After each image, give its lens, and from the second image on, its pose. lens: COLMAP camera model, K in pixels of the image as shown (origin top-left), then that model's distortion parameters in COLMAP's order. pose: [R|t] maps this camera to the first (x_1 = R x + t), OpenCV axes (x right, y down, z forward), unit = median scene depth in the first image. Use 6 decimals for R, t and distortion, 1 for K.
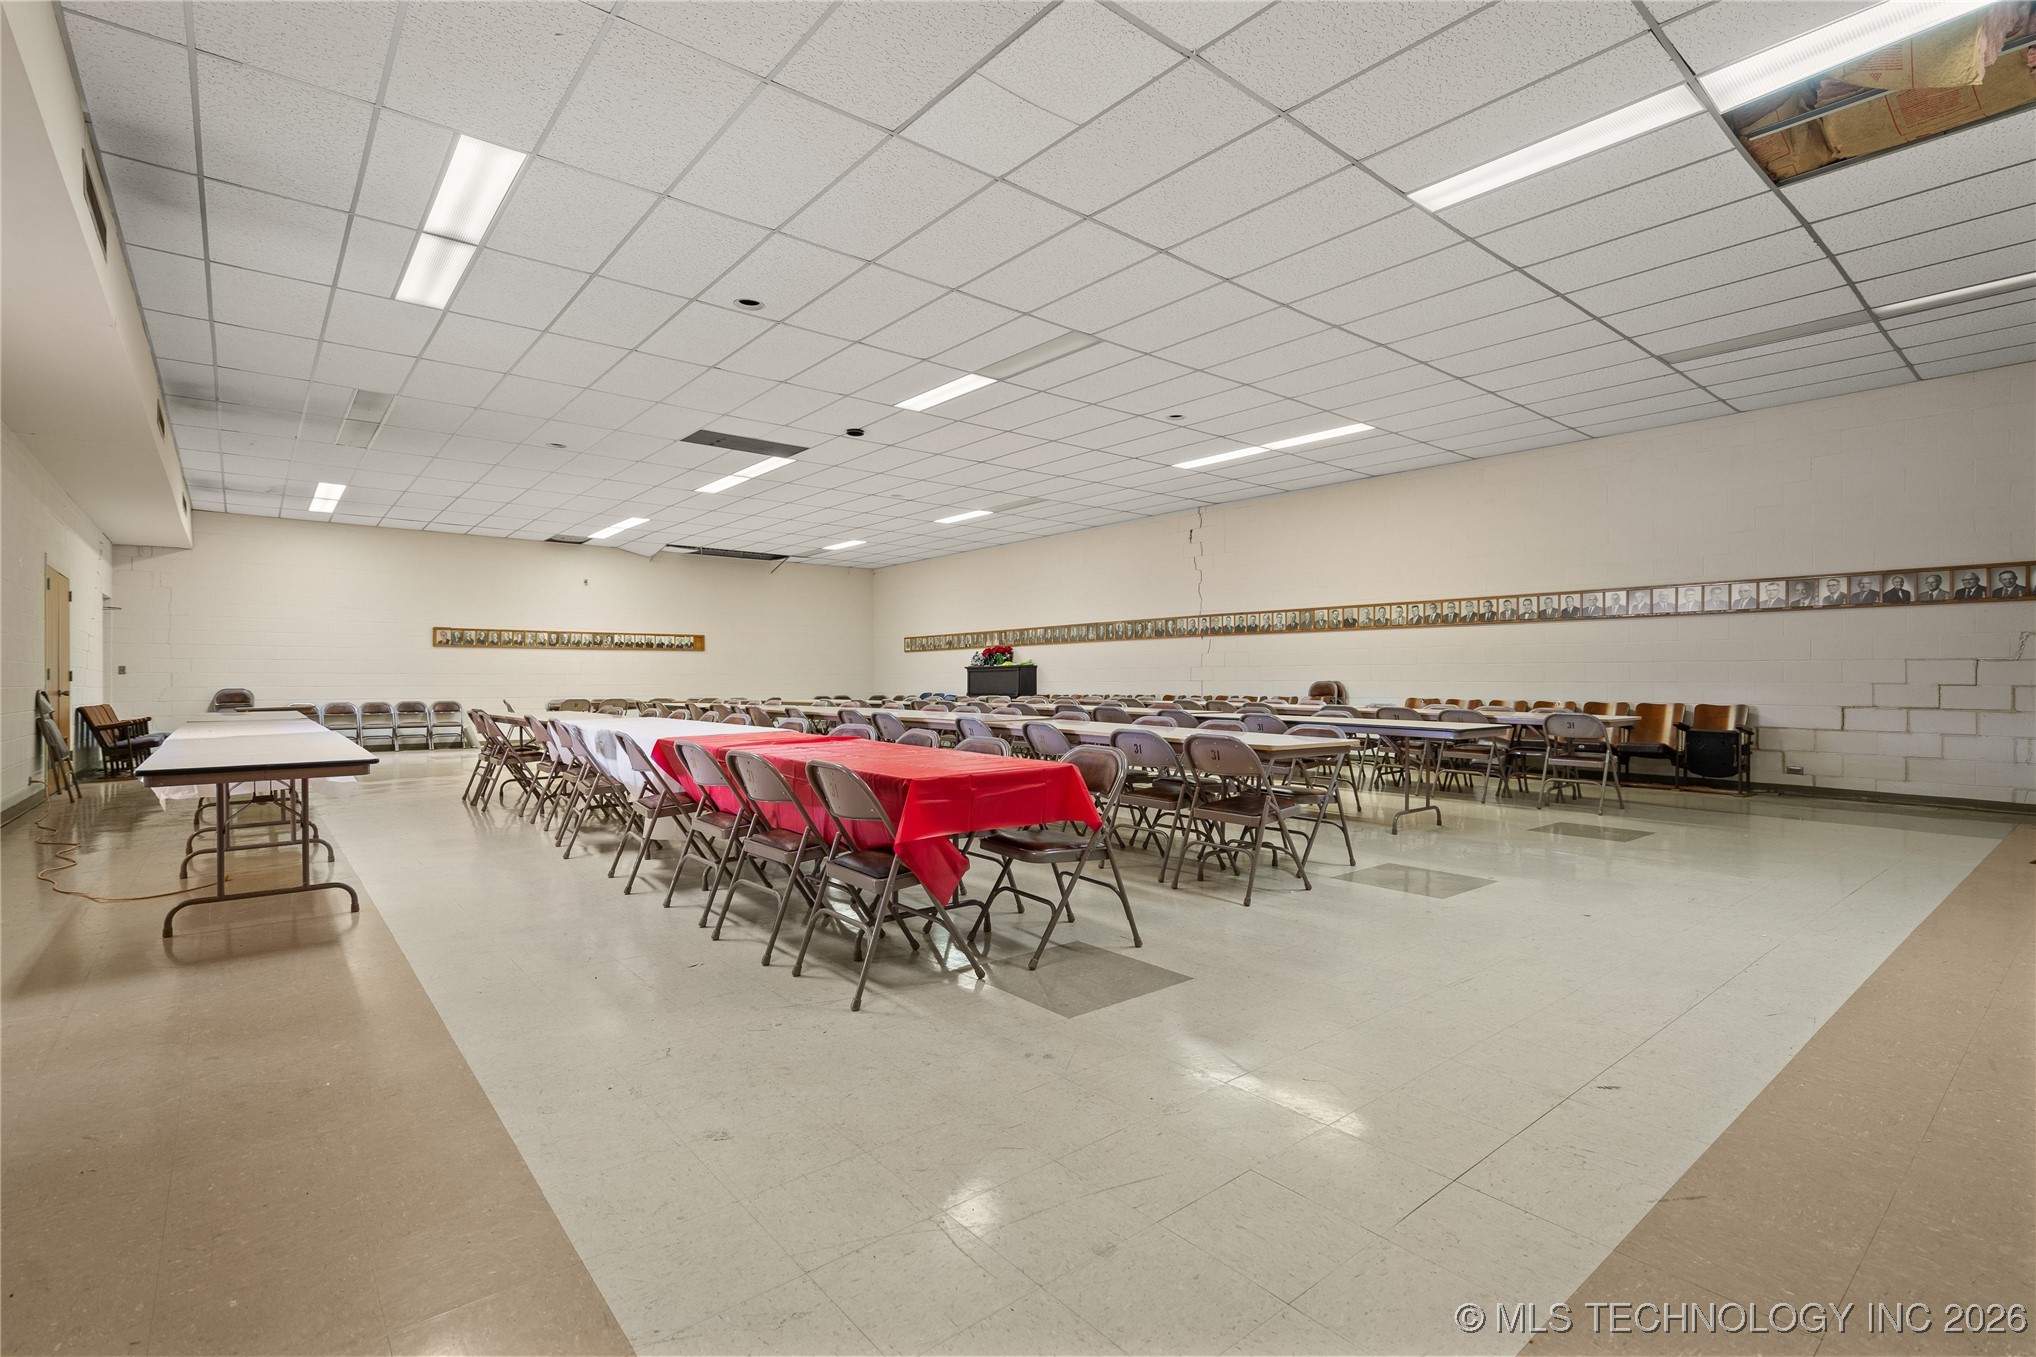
lens RADIAL K [[953.0, 0, 1014.7], [0, 953.0, 684.5], [0, 0, 1]] dist [0.004377, 0.000329]
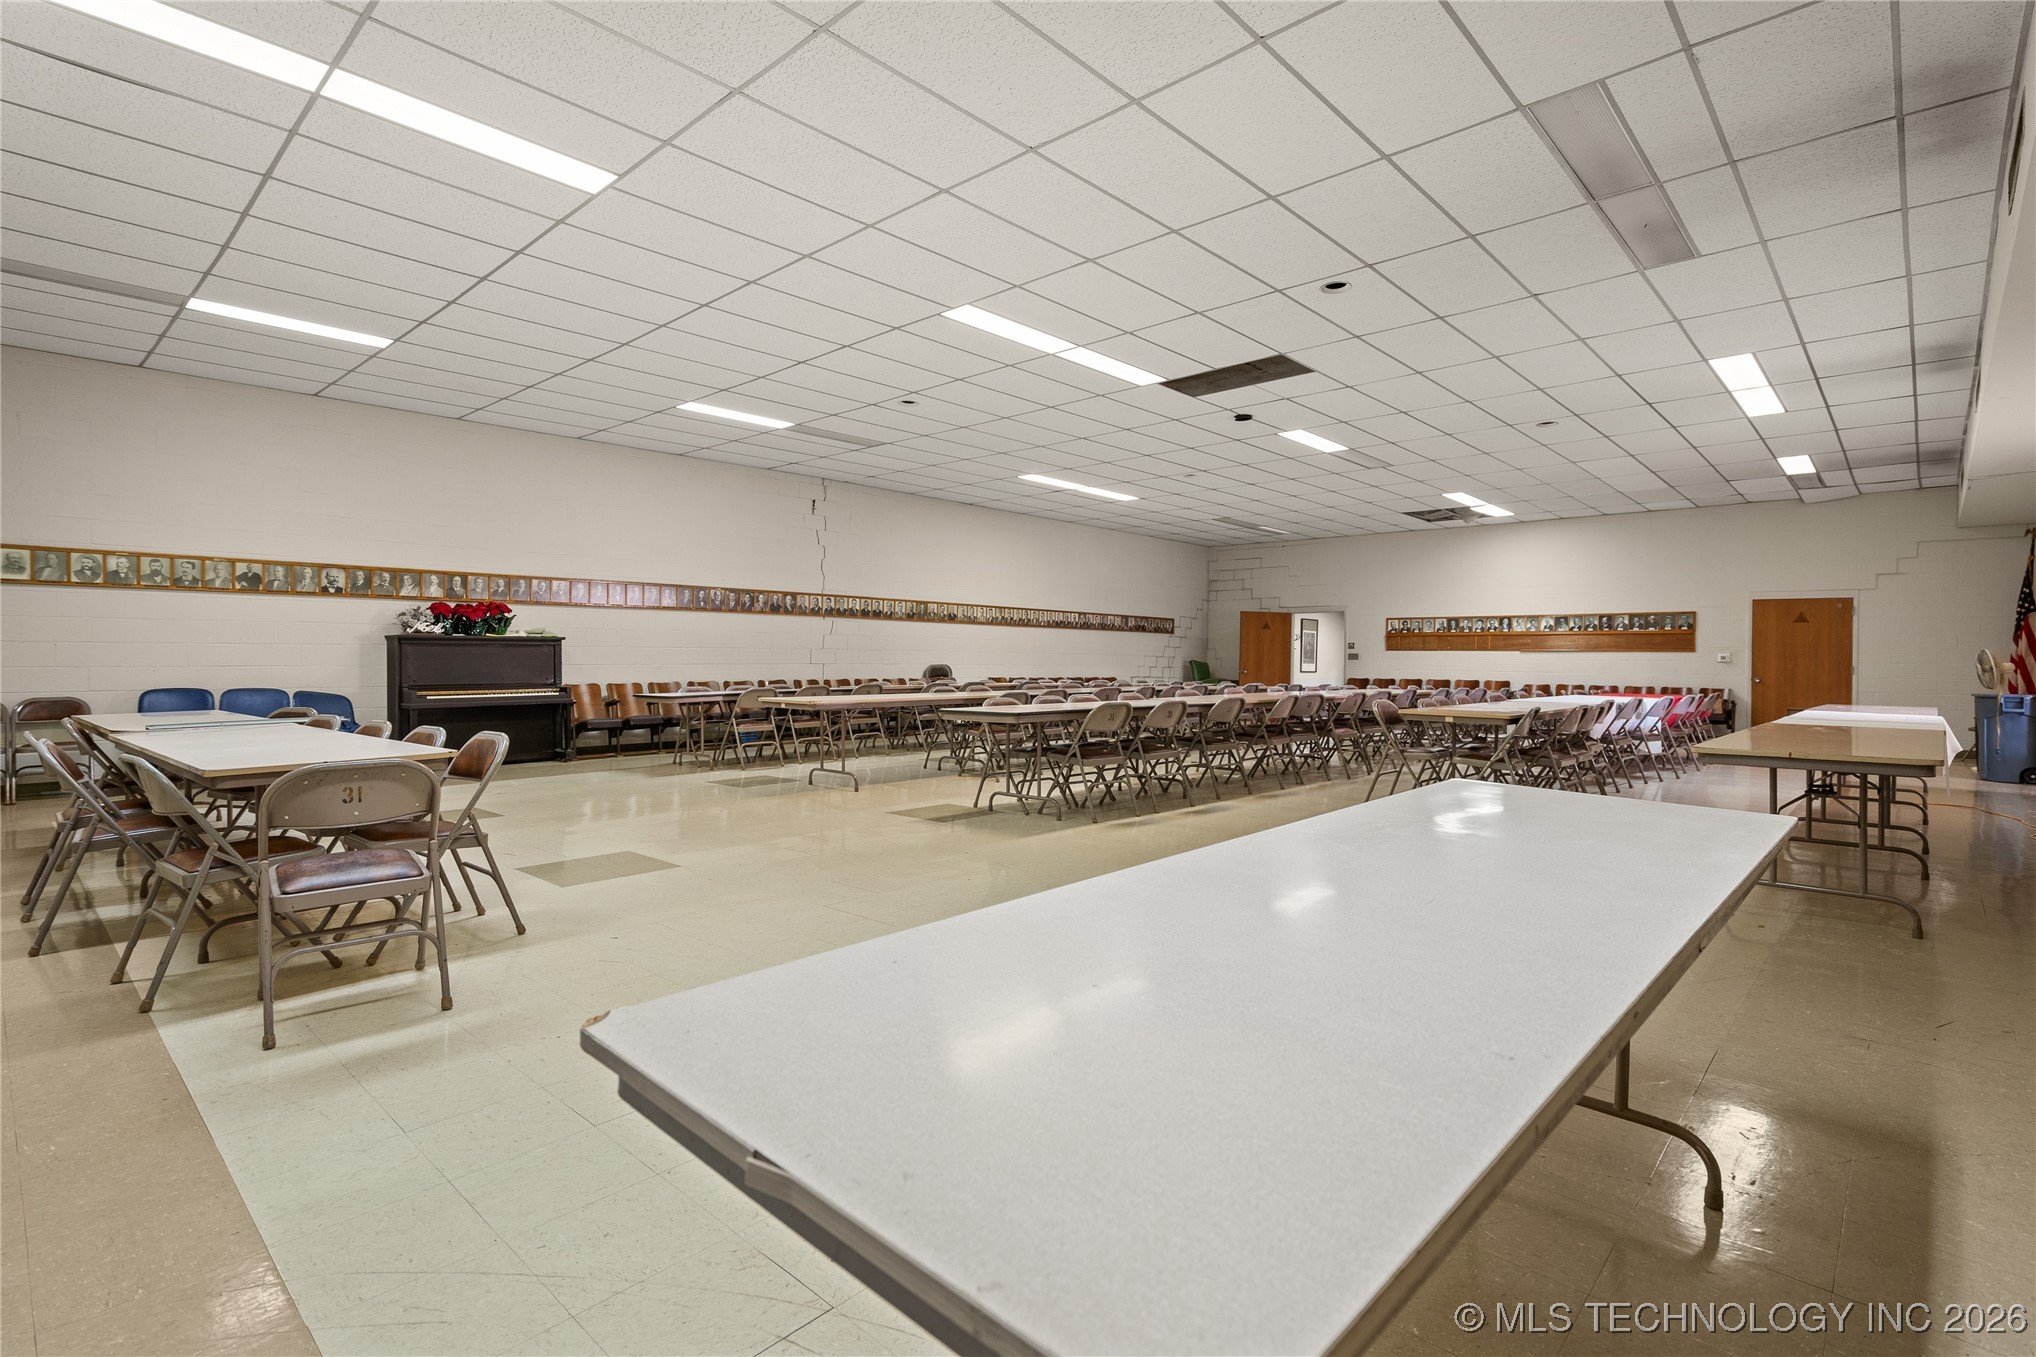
lens RADIAL K [[953.0, 0, 1016.0], [0, 953.0, 662.3], [0, 0, 1]] dist [0.004377, 0.000329]
pose [[-0.146625, 0.000411, 0.989192, -0.712497], [0.000807, 1.000000, -0.000296, -0.004369], [-0.989192, 0.000755, -0.146625, 0.884607]]
